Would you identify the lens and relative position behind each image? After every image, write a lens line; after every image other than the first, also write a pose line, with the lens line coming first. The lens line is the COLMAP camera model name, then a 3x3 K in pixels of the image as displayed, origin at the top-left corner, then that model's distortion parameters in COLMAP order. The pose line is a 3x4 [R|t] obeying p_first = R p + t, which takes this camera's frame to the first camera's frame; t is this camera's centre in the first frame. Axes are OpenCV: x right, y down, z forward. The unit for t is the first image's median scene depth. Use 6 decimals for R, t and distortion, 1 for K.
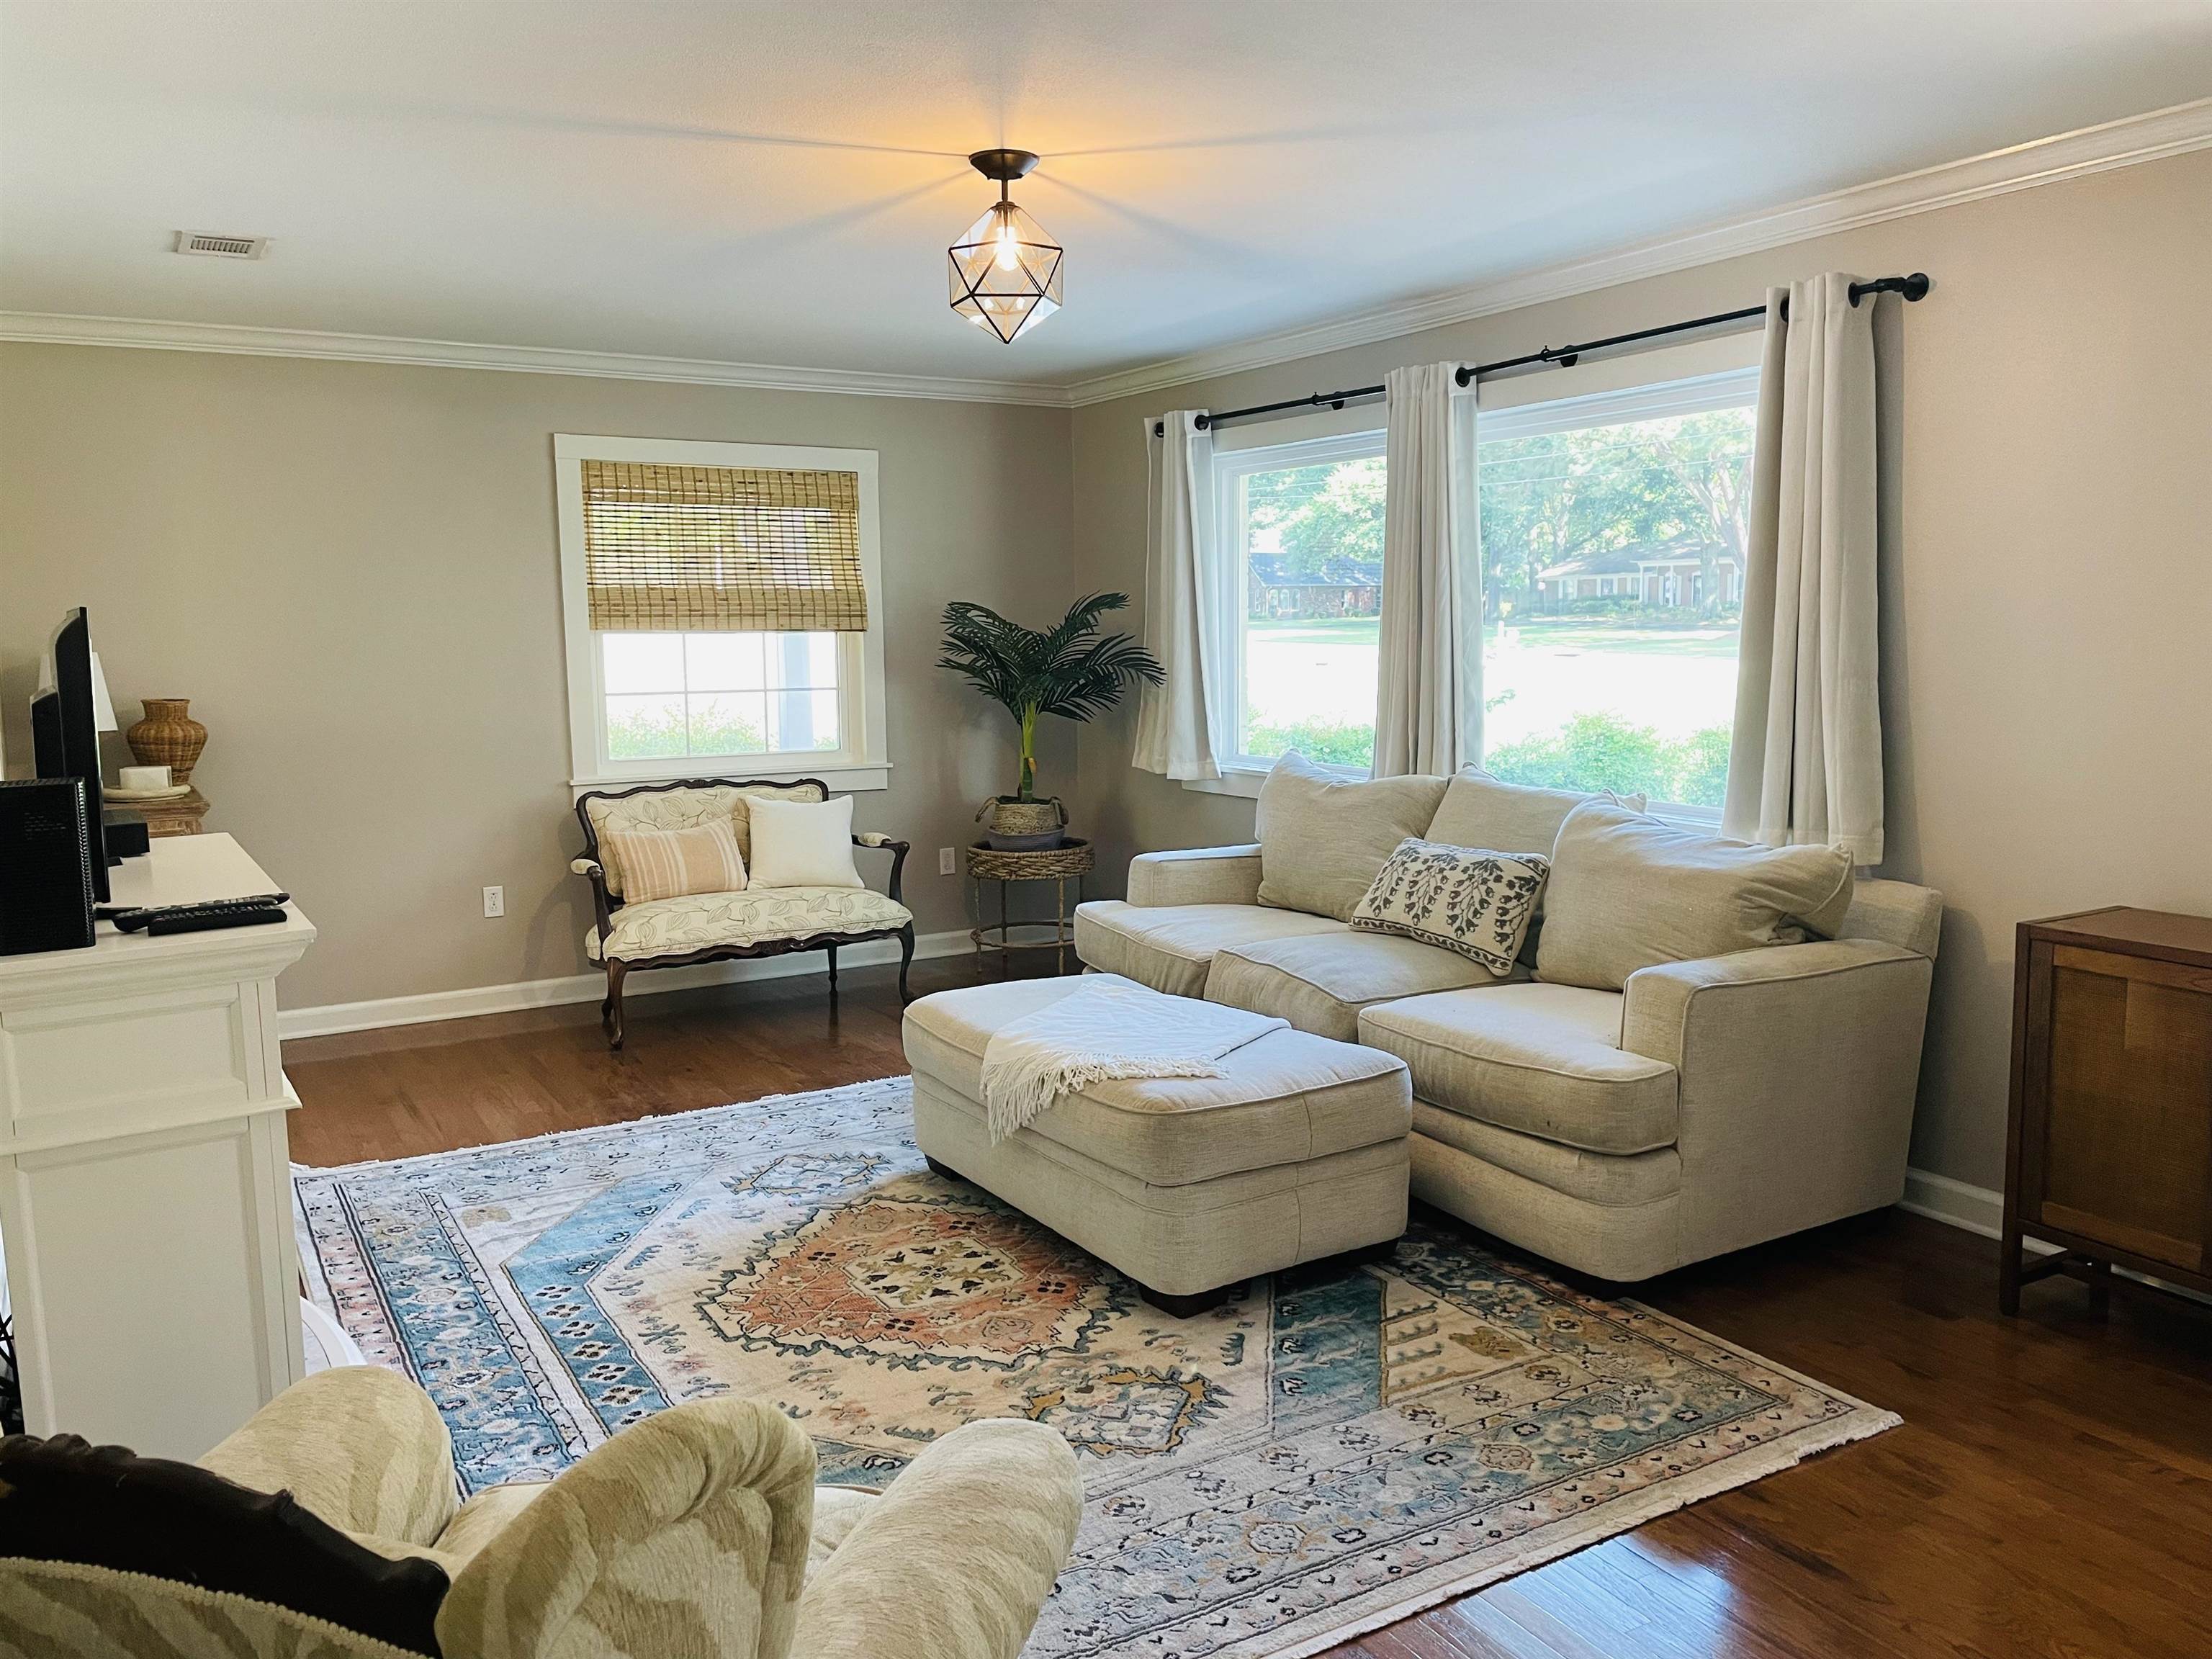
lens RADIAL K [[1673.5, 0, 1103.1], [0, 1673.5, 816.2], [0, 0, 1]] dist [0.089200, -0.108509]
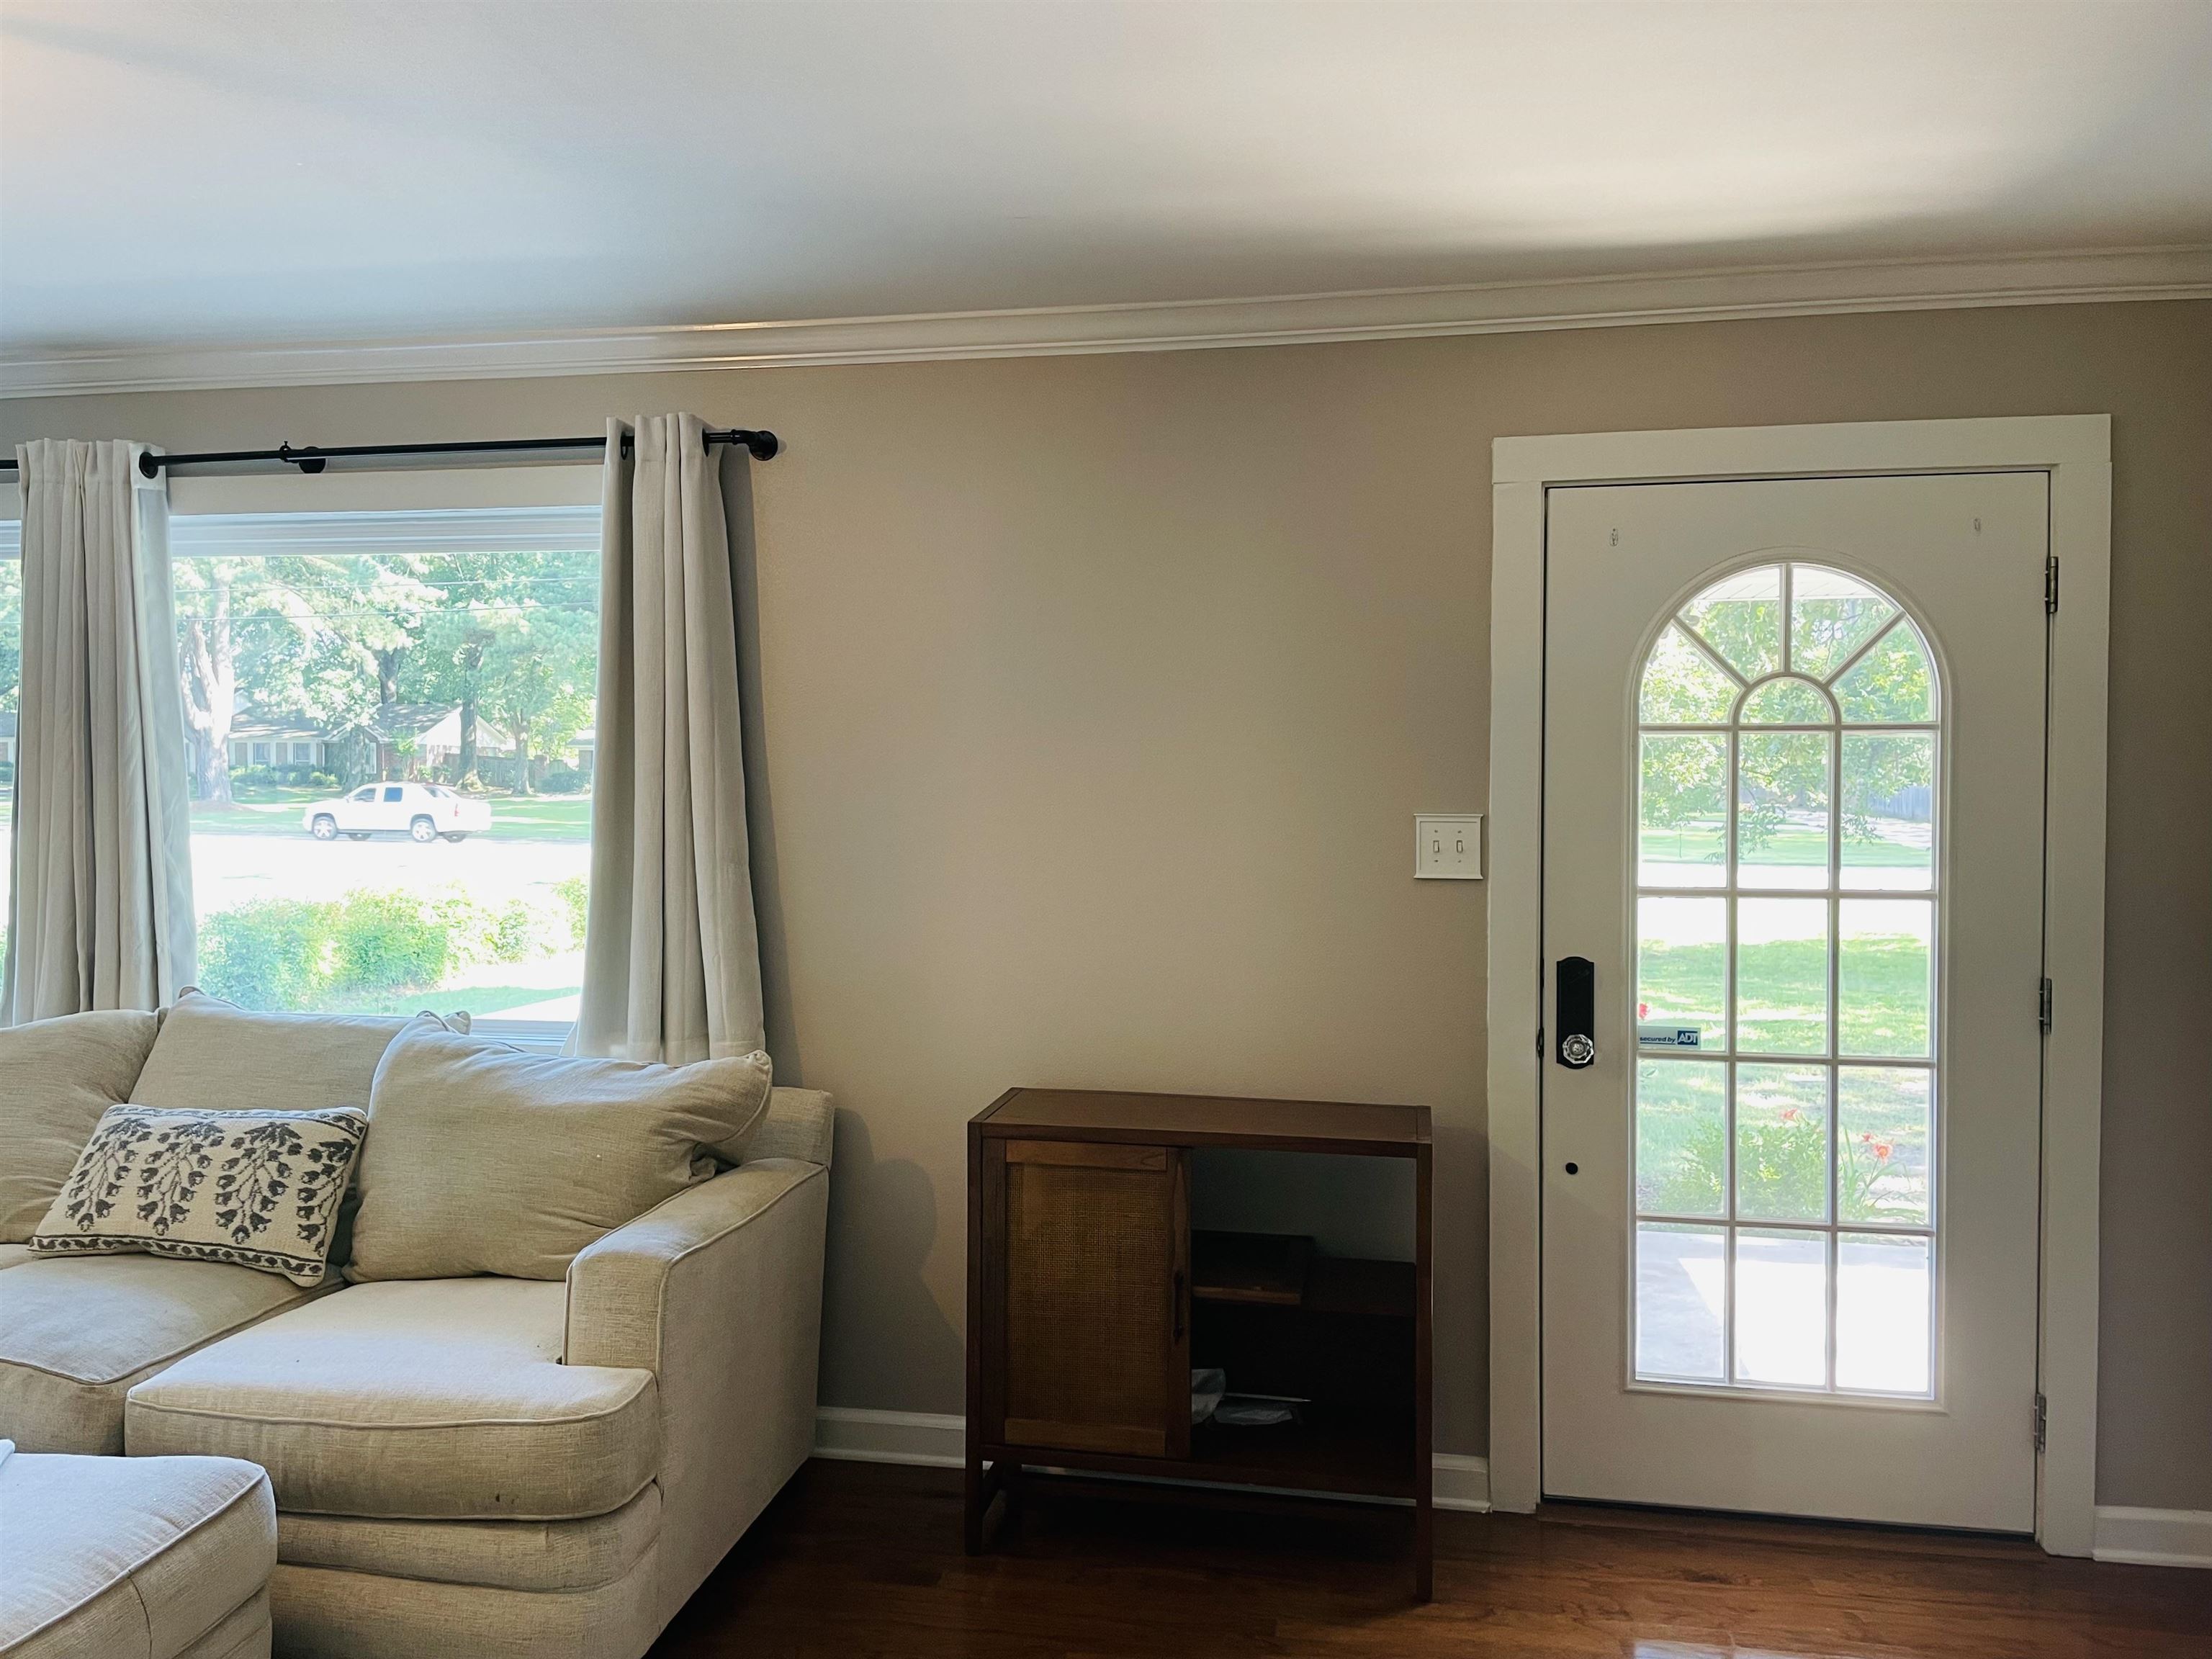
lens RADIAL K [[1673.5, 0, 1024.1], [0, 1673.5, 804.7], [0, 0, 1]] dist [0.089200, -0.108509]
pose [[0.656208, -0.006215, 0.754555, -0.123074], [0.079398, 0.994984, -0.060854, -0.045966], [-0.750391, 0.099843, 0.653410, 0.302028]]
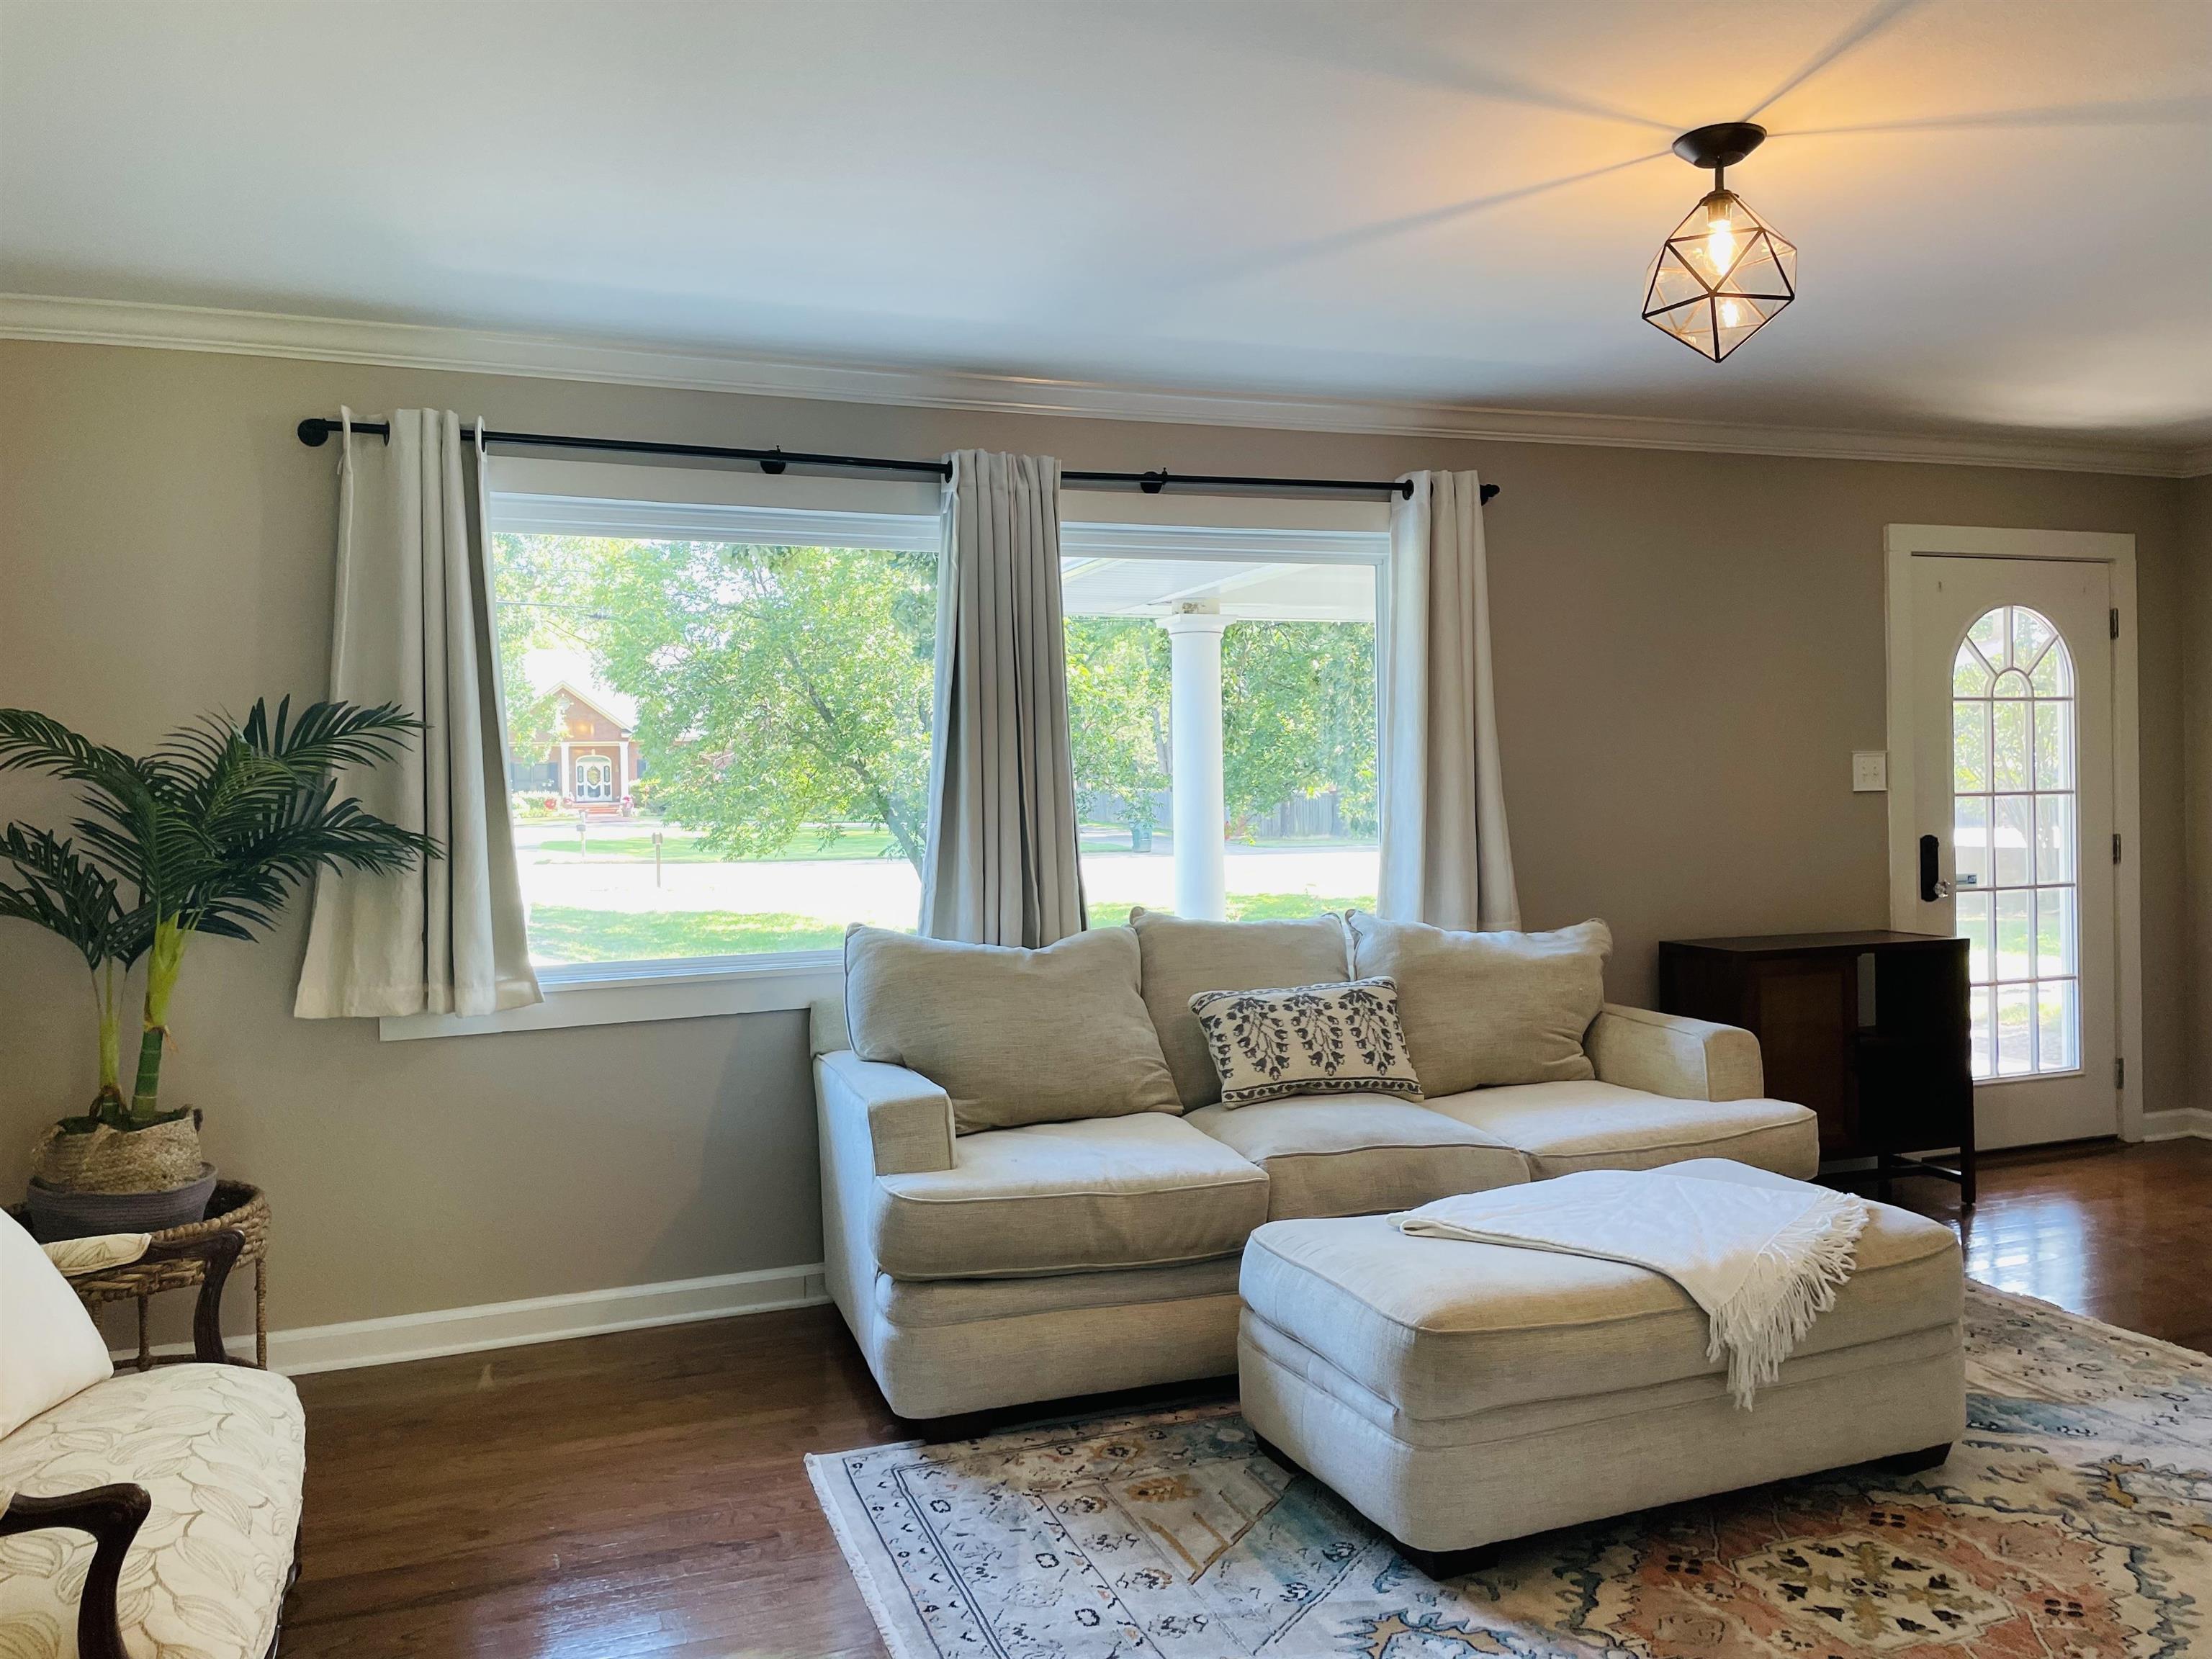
lens RADIAL K [[1673.5, 0, 1099.4], [0, 1673.5, 807.5], [0, 0, 1]] dist [0.089200, -0.108509]
pose [[0.170776, -0.004706, 0.985299, -0.835401], [0.133408, 0.990891, -0.018390, -0.089747], [-0.976237, 0.134587, 0.169849, 1.093232]]
